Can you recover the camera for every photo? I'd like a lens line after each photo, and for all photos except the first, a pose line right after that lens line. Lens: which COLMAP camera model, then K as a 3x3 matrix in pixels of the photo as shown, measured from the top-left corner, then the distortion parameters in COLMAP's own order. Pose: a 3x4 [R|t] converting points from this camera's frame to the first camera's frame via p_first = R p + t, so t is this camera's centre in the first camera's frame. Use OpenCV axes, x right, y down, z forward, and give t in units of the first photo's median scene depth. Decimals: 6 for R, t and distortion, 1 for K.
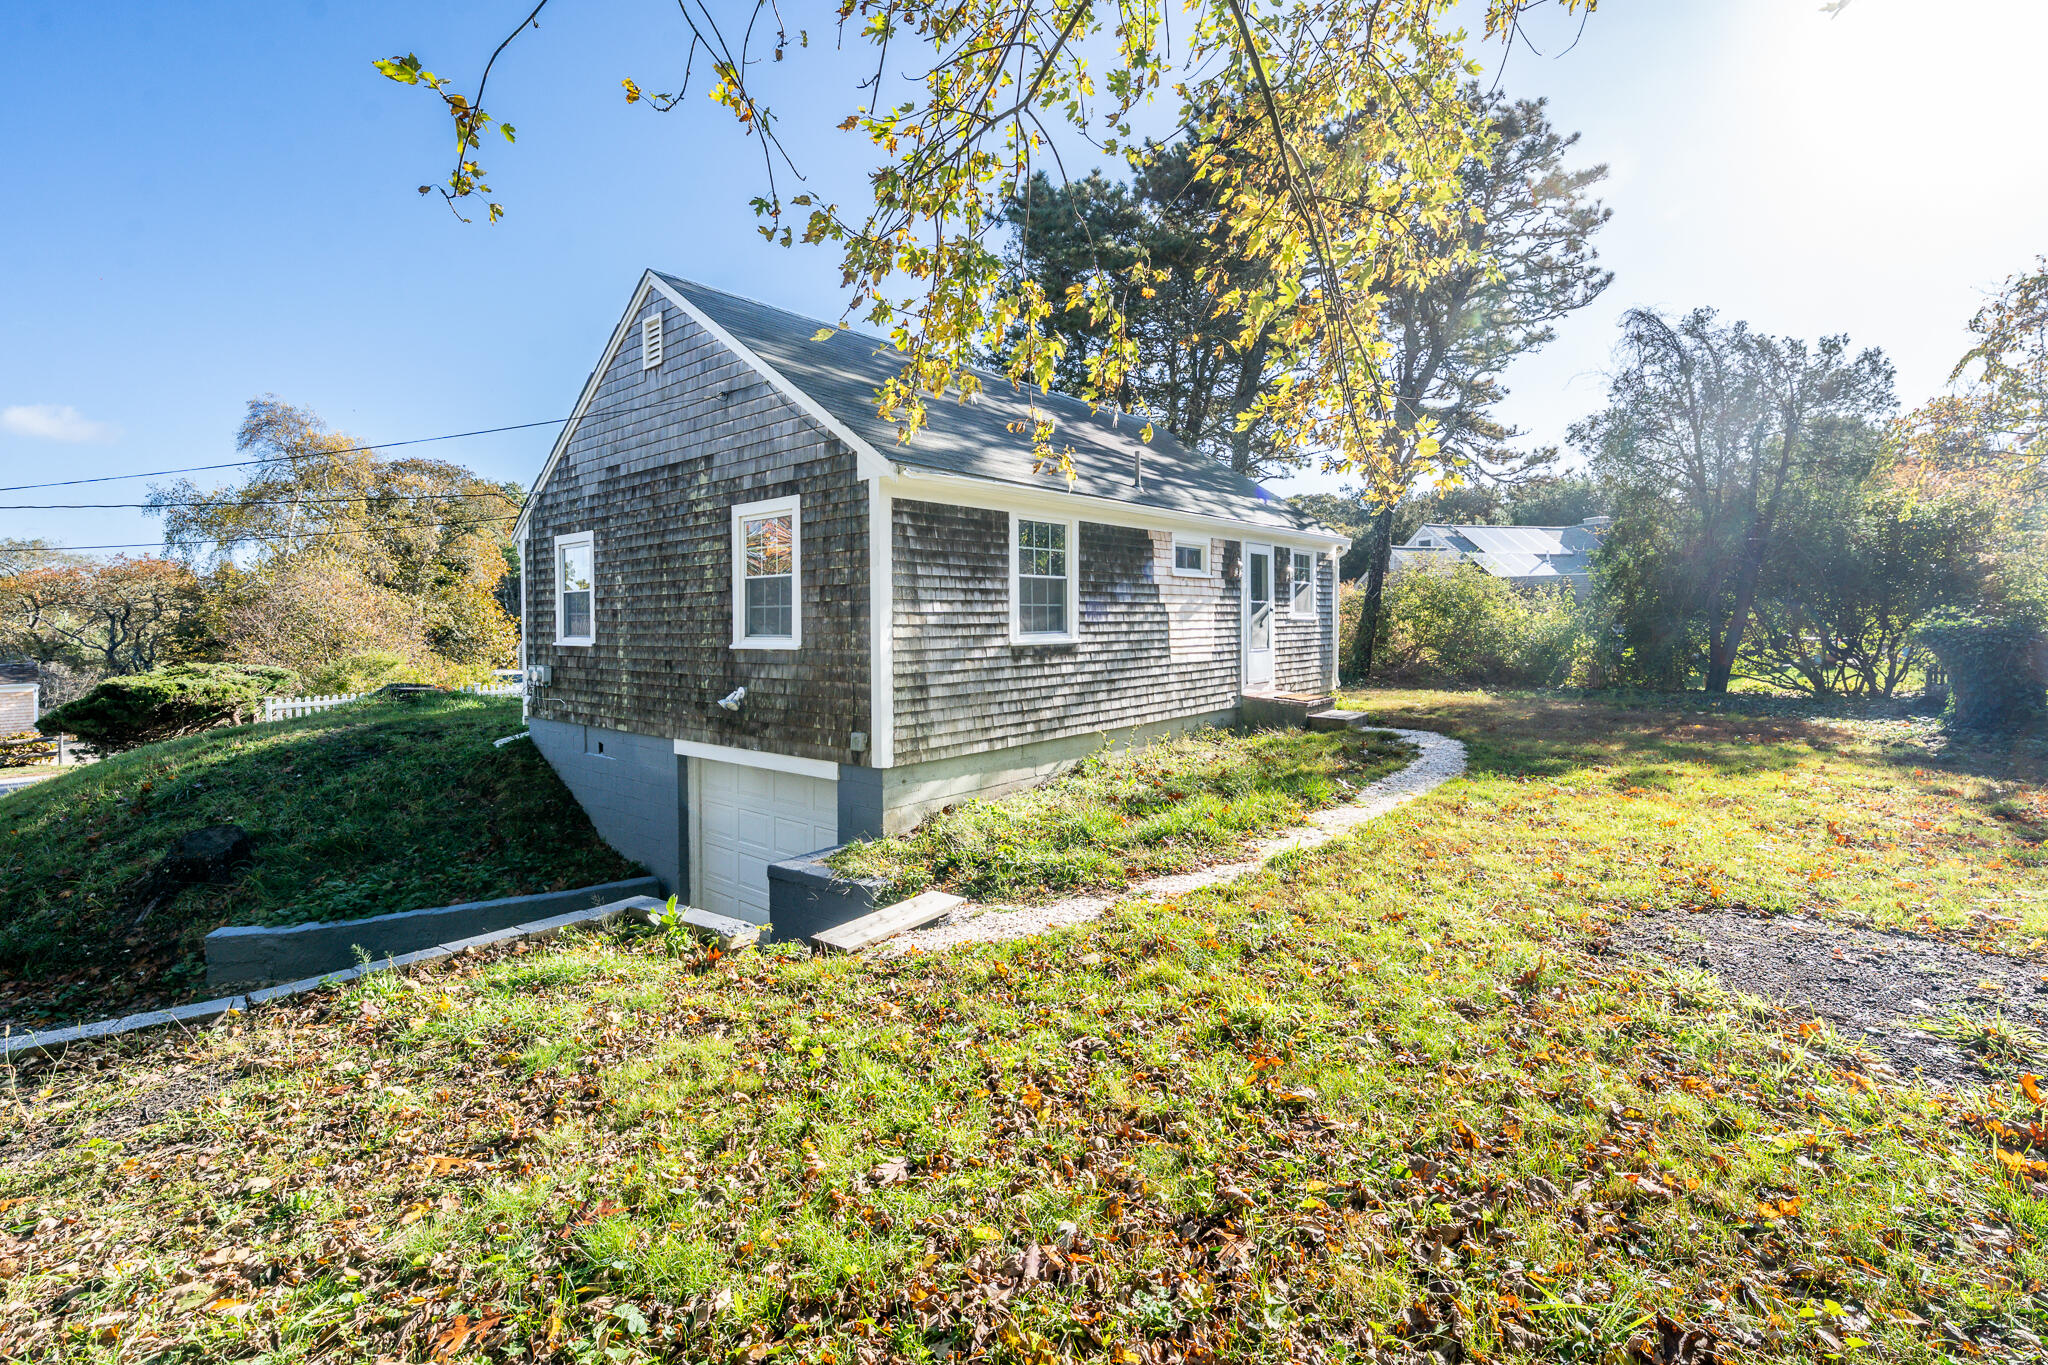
lens RADIAL K [[888.1, 0, 1021.5], [0, 888.1, 630.9], [0, 0, 1]] dist [0.002080, 0.000185]
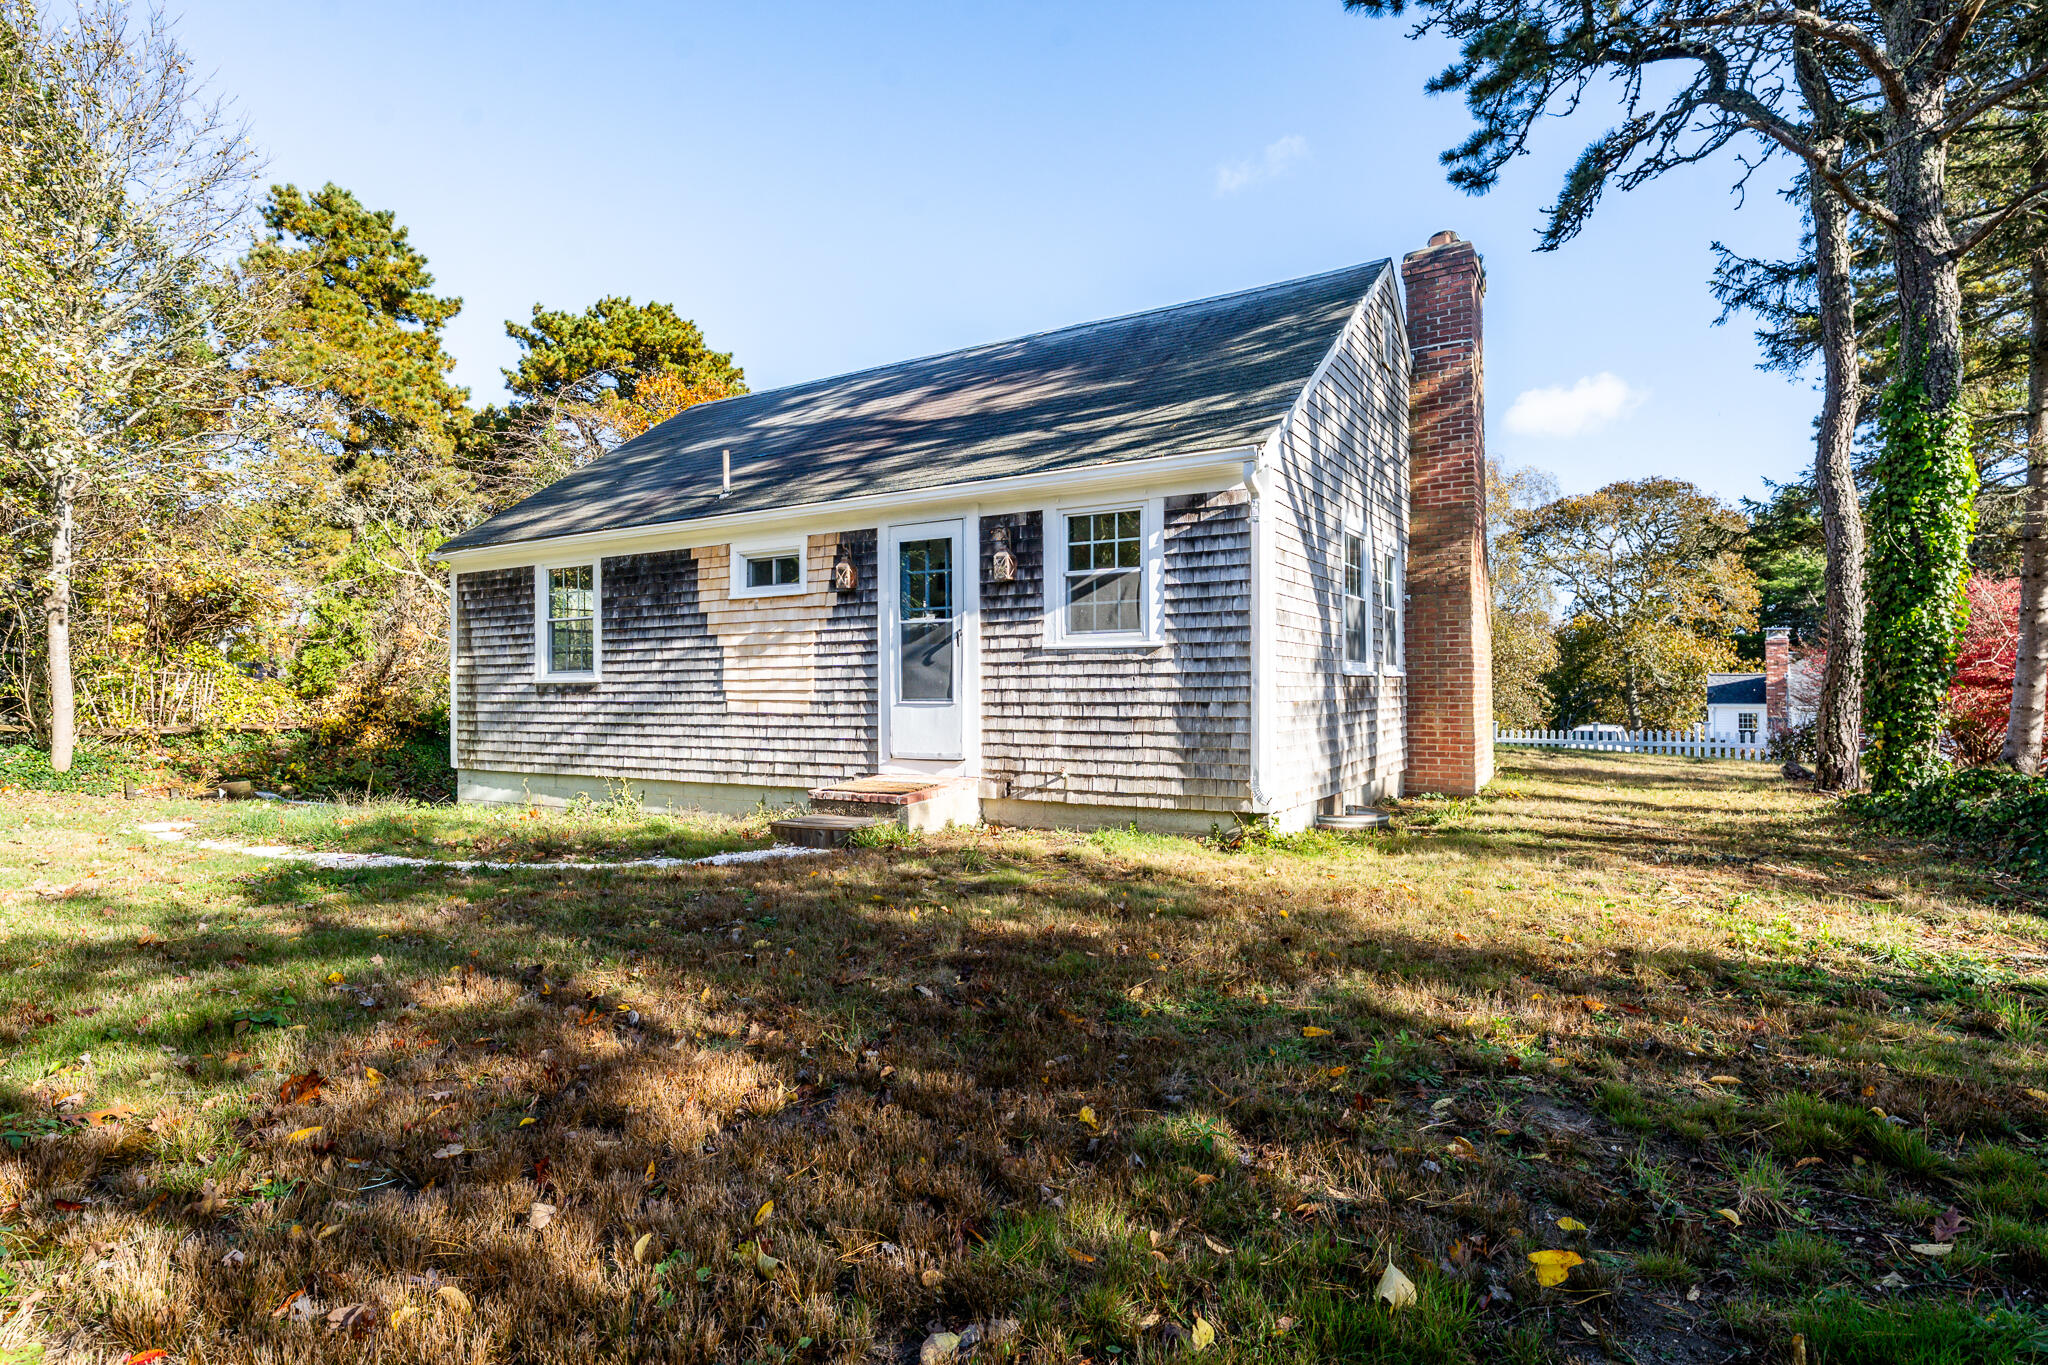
lens RADIAL K [[1065.9, 0, 1023.5], [0, 1065.9, 679.6], [0, 0, 1]] dist [0.000569, 0.000015]
pose [[0.155934, 0.002256, -0.987765, 1.304092], [-0.005341, 0.999985, 0.001440, 0.006329], [0.987753, 0.005051, 0.155944, 1.282315]]
